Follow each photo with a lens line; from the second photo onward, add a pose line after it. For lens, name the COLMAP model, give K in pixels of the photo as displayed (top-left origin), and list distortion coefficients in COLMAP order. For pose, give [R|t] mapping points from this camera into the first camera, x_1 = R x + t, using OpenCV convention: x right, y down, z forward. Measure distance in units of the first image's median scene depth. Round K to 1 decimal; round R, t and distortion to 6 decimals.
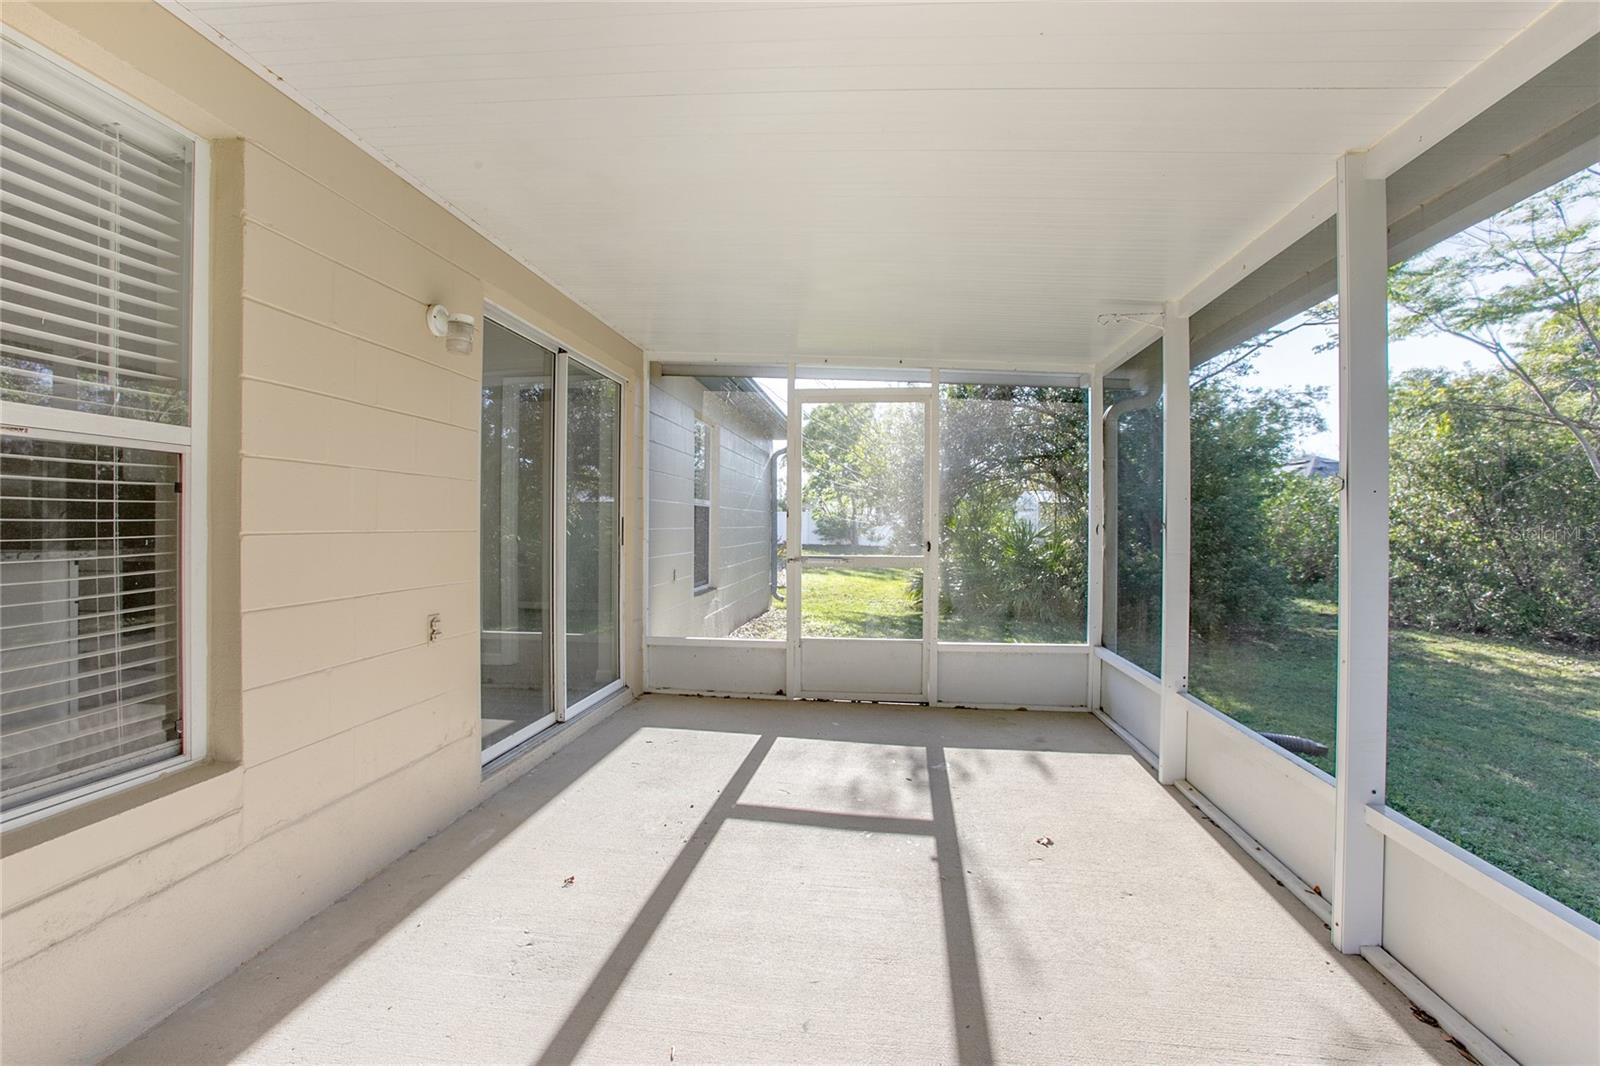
lens RADIAL K [[725.0, 0, 796.2], [0, 725.0, 528.9], [0, 0, 1]] dist [-0.069992, 0.028004]
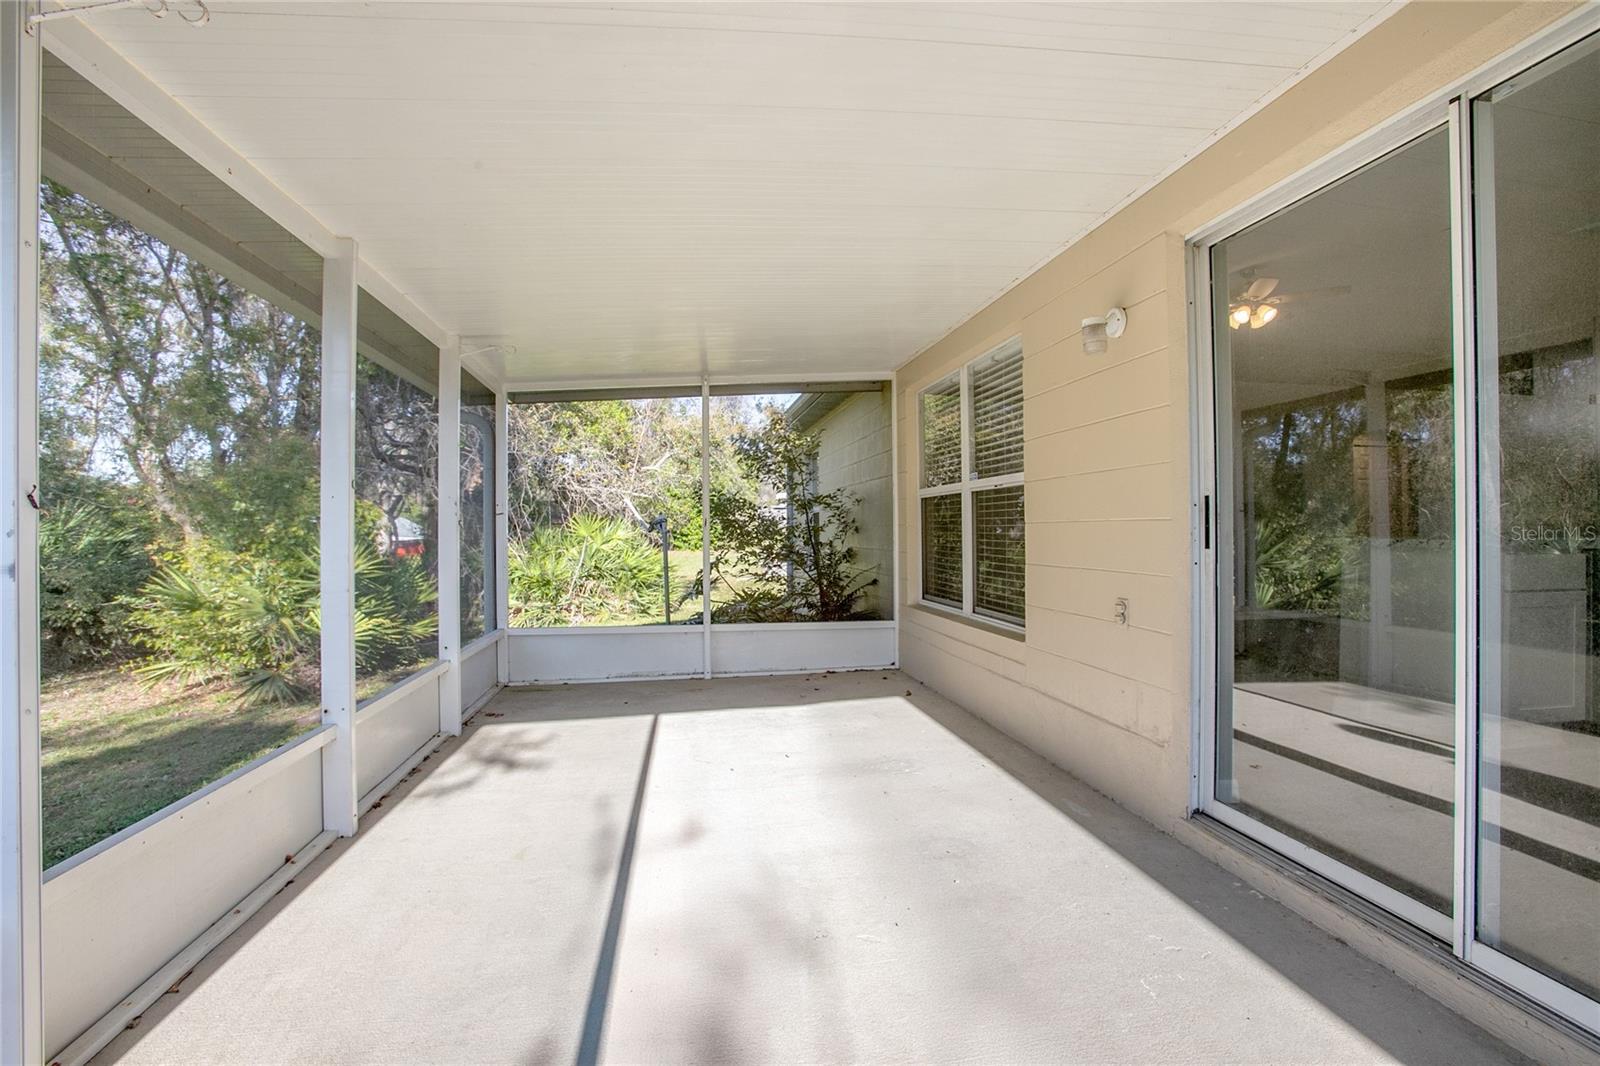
lens RADIAL K [[725.0, 0, 796.2], [0, 725.0, 528.9], [0, 0, 1]] dist [-0.069992, 0.028004]
pose [[-0.959644, 0.001308, -0.281215, 0.268568], [0.000816, 0.999998, 0.001865, 0.014751], [0.281217, 0.001560, -0.959643, 1.967180]]
